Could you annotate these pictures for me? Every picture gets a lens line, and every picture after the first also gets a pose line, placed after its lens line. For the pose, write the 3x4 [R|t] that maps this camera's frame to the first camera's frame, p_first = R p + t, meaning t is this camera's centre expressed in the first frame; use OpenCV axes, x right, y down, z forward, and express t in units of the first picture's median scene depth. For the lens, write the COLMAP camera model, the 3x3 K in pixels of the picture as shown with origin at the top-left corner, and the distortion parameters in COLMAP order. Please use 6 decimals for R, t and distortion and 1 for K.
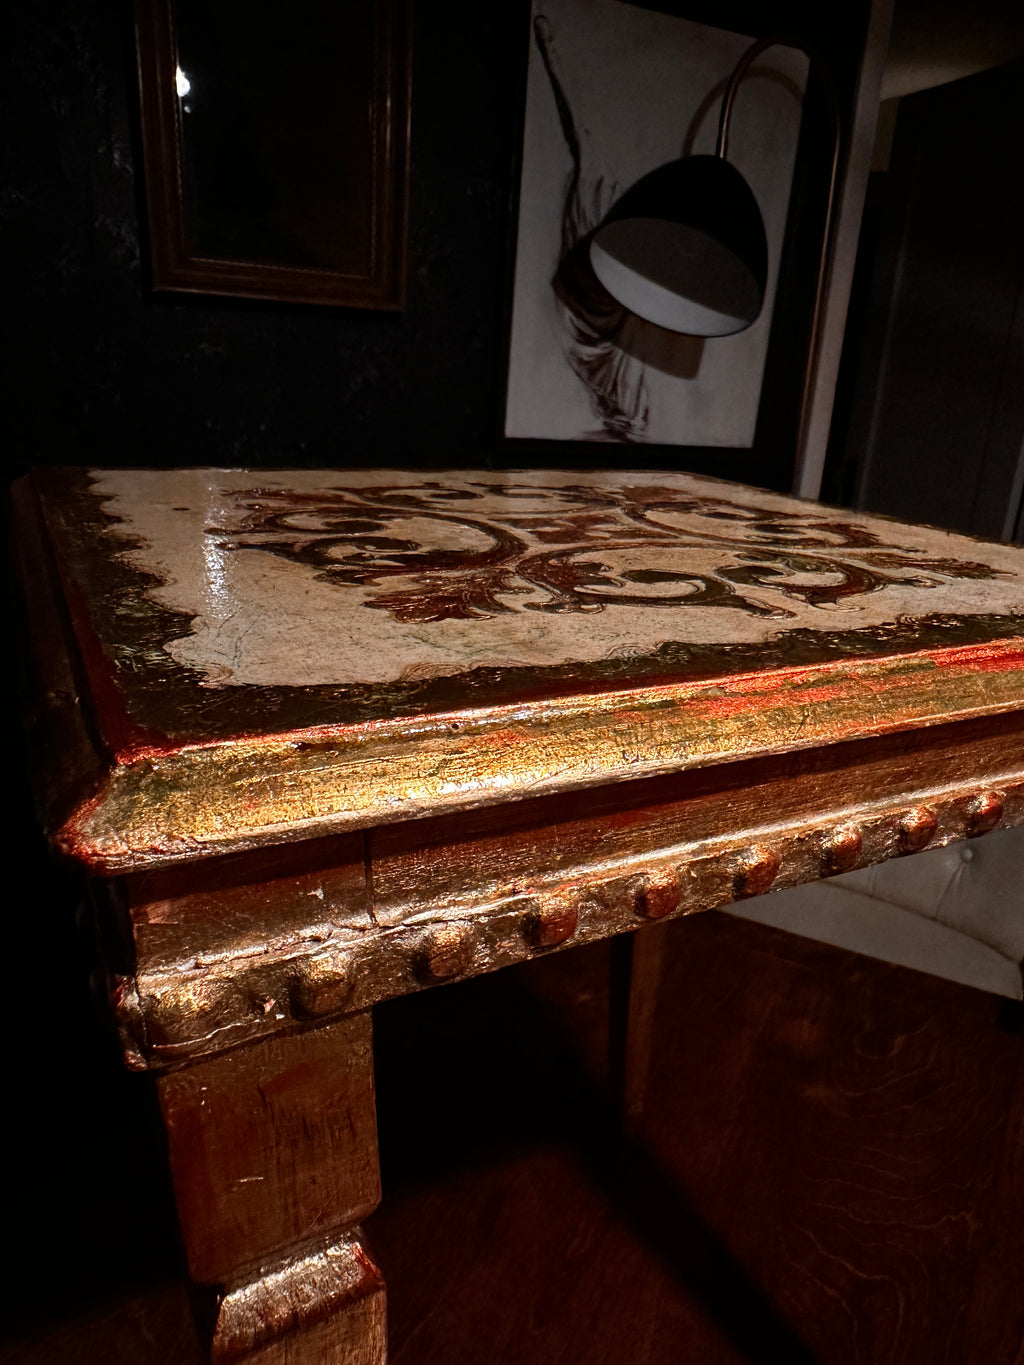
lens RADIAL K [[983.9, 0, 586.7], [0, 983.9, 721.1], [0, 0, 1]] dist [-0.001761, -0.000908]
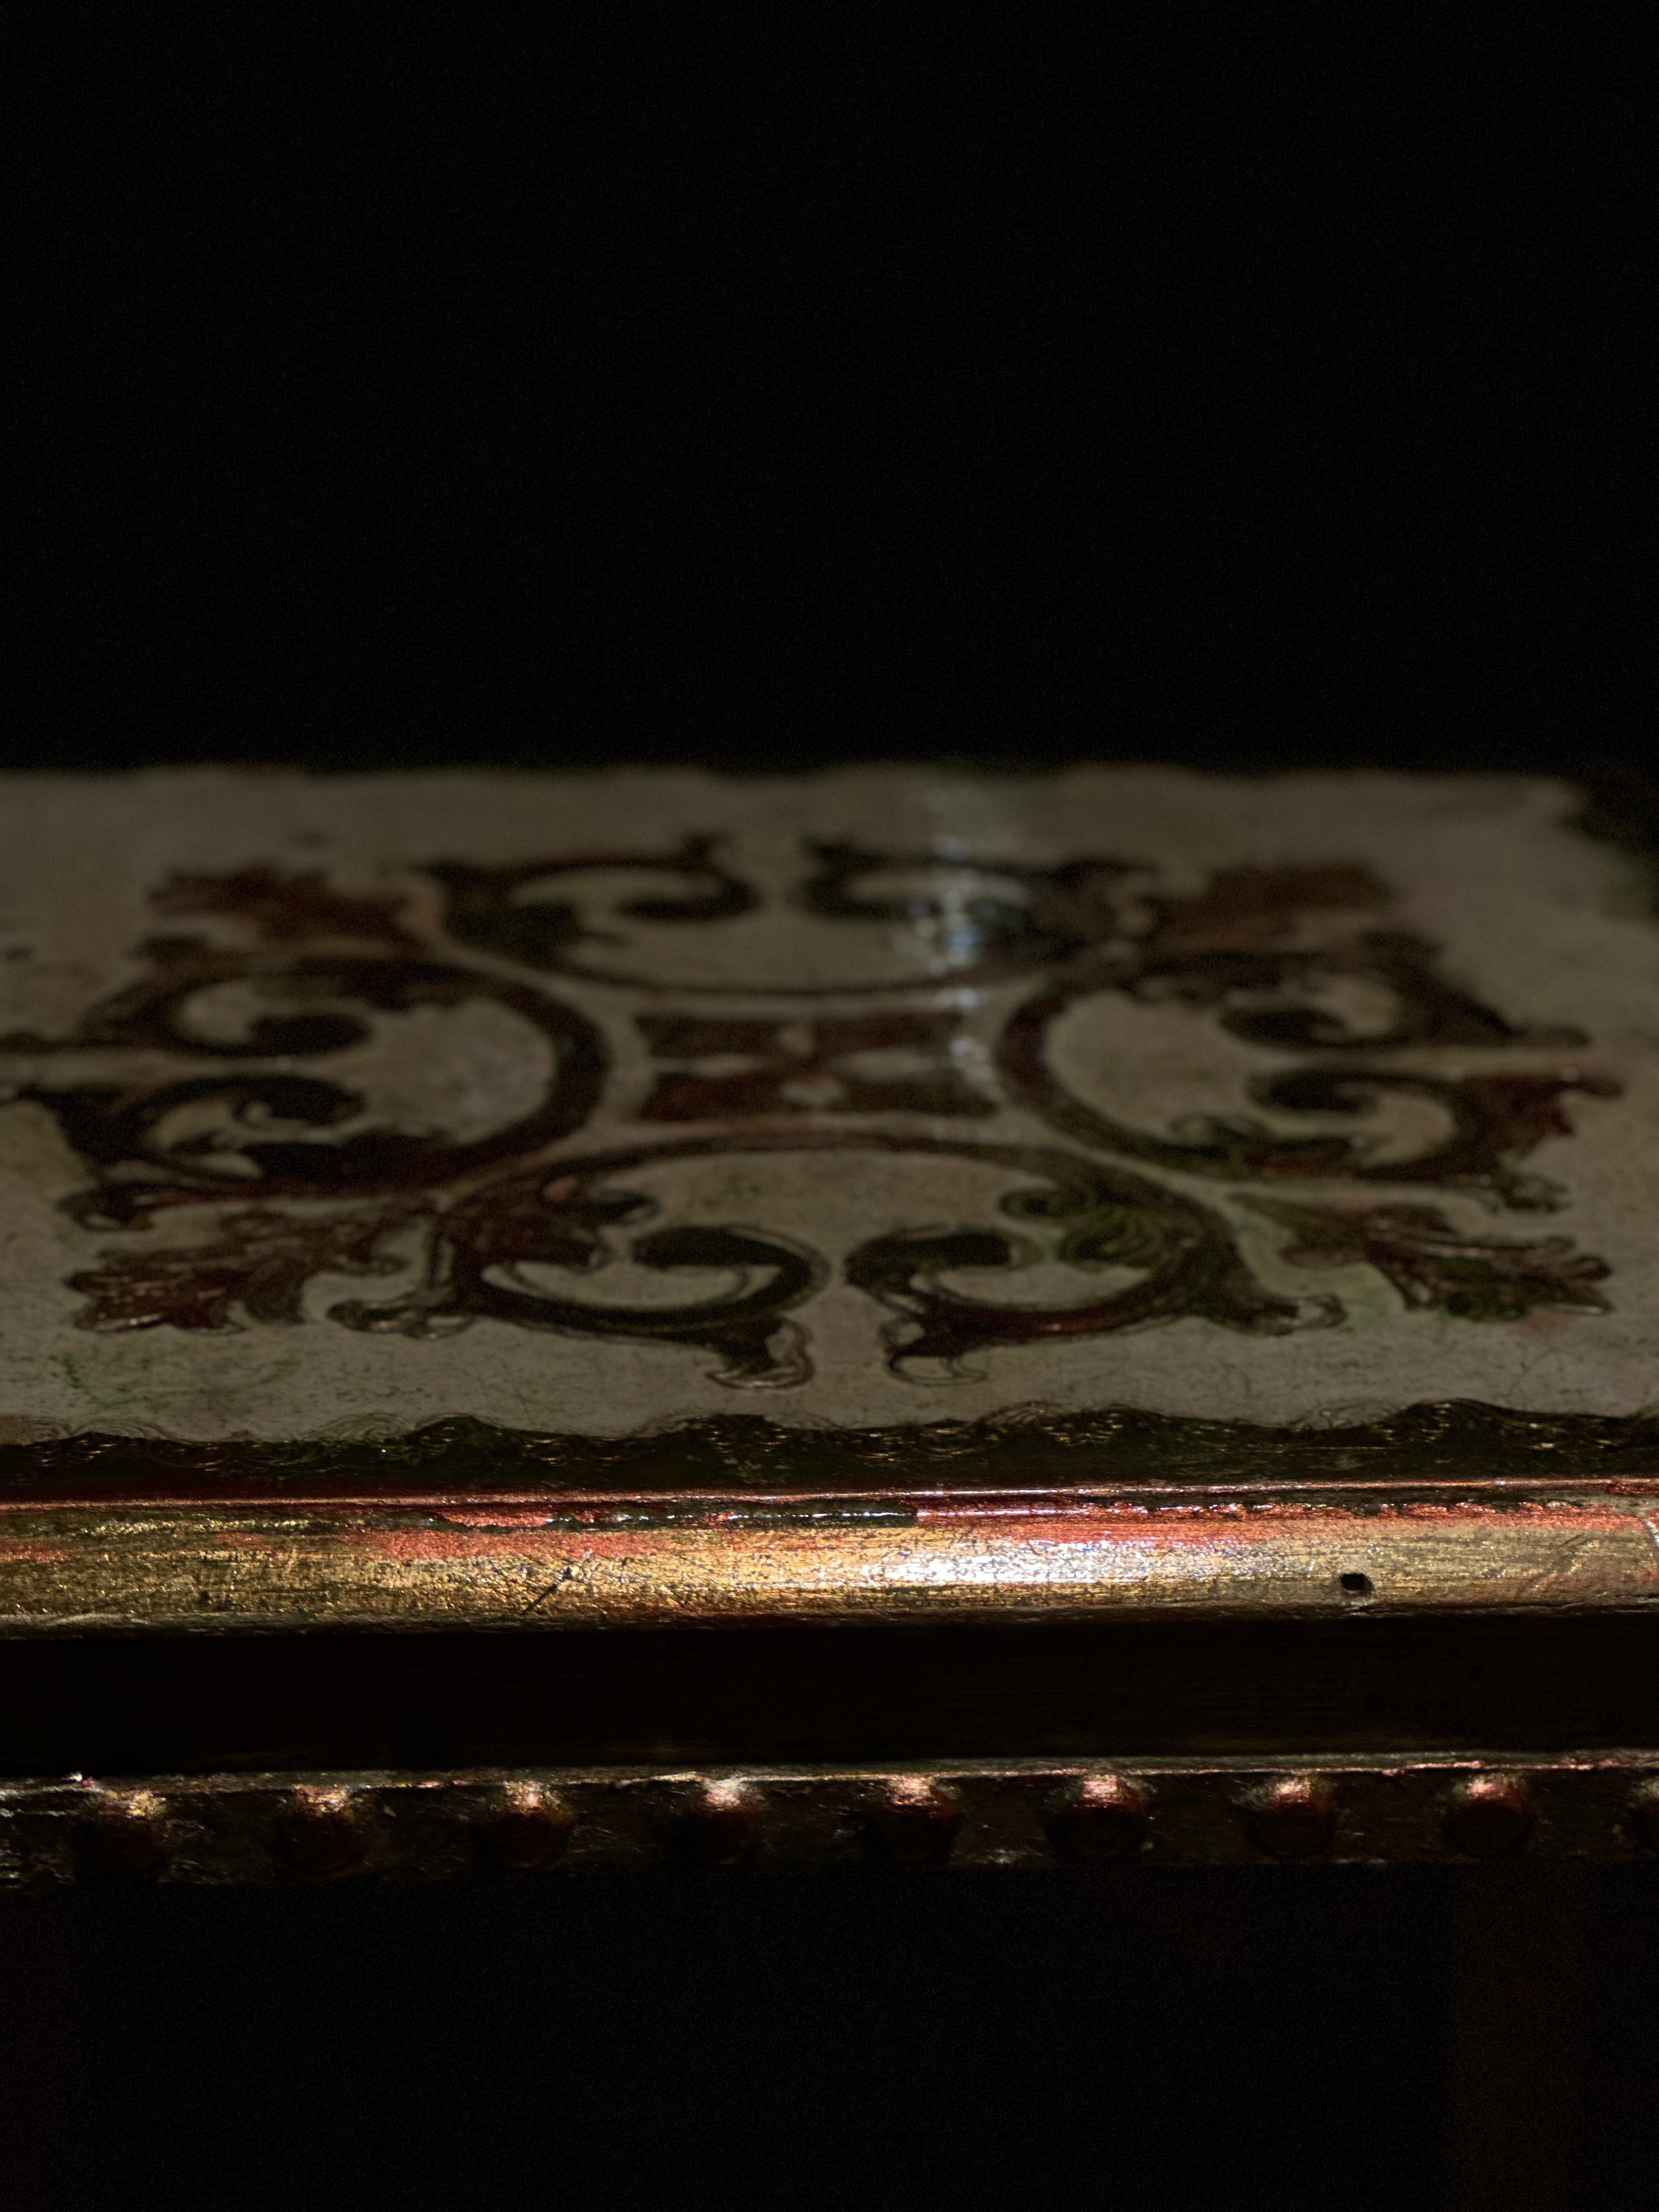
lens RADIAL K [[5223.0, 0, 842.6], [0, 5223.0, 1061.4], [0, 0, 1]] dist [-0.700435, 19.473108]
pose [[0.897740, 0.101921, -0.428572, 1.680872], [-0.115970, 0.993230, -0.006720, -0.313515], [0.424986, 0.055734, 0.903482, -1.799547]]
